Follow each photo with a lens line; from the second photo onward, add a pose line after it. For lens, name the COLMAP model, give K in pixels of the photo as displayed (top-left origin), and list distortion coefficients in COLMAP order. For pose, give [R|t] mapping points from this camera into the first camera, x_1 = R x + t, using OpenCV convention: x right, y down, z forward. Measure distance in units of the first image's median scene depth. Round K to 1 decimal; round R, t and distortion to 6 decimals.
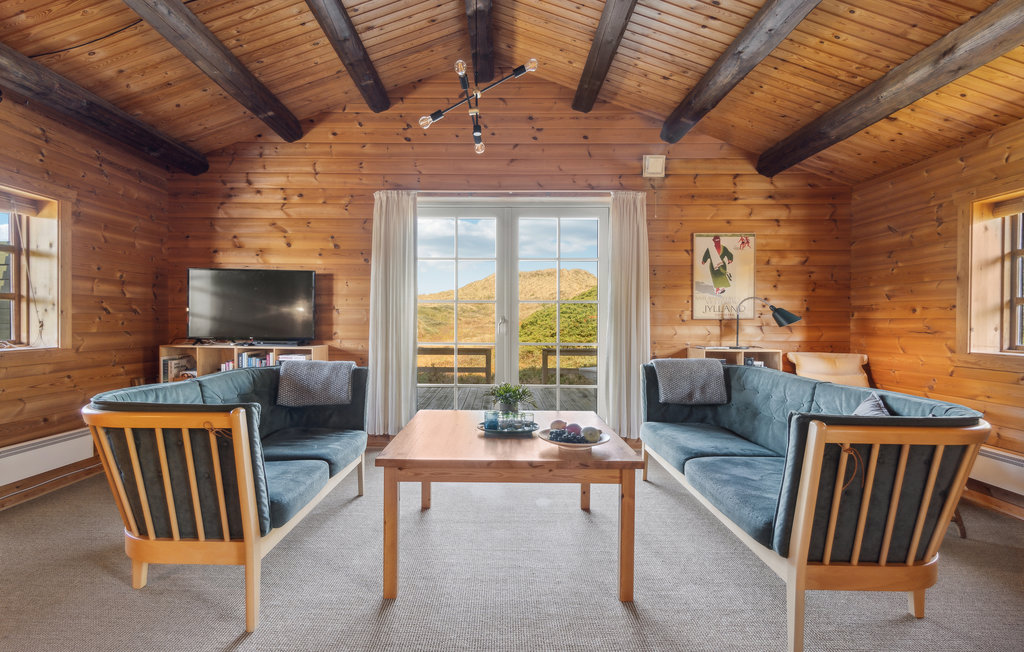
lens RADIAL K [[484.7, 0, 512.0], [0, 484.7, 326.0], [0, 0, 1]] dist [-0.002660, -0.000069]
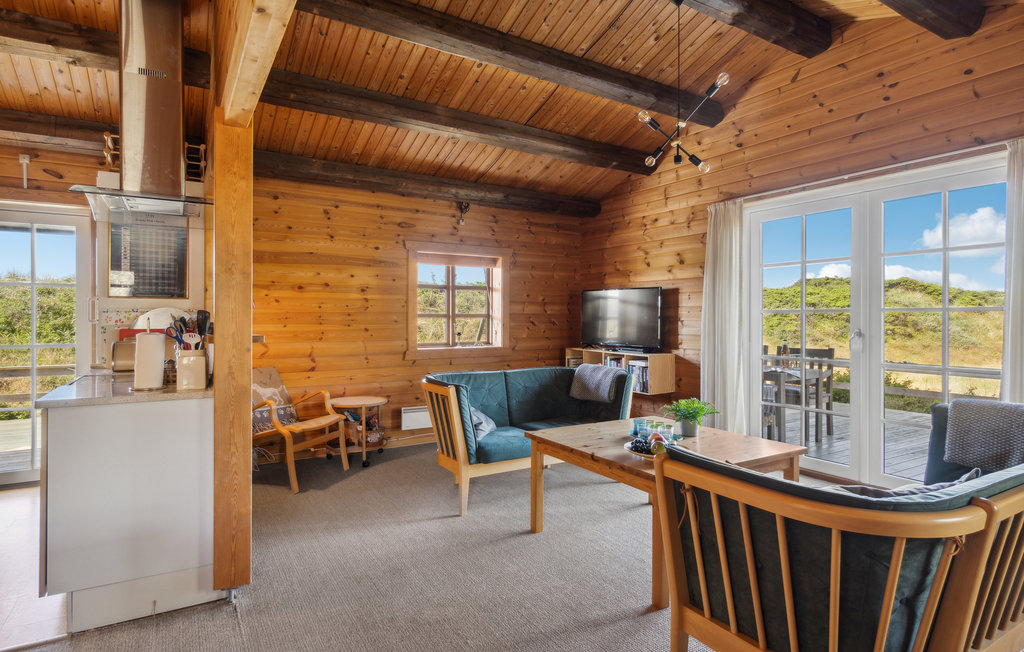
lens RADIAL K [[552.7, 0, 508.1], [0, 552.7, 319.4], [0, 0, 1]] dist [0.000002, -0.000232]
pose [[0.523377, -0.001942, -0.852099, 0.523463], [-0.009384, 0.999924, -0.008043, -0.026361], [0.852050, 0.012206, 0.523319, 0.035983]]
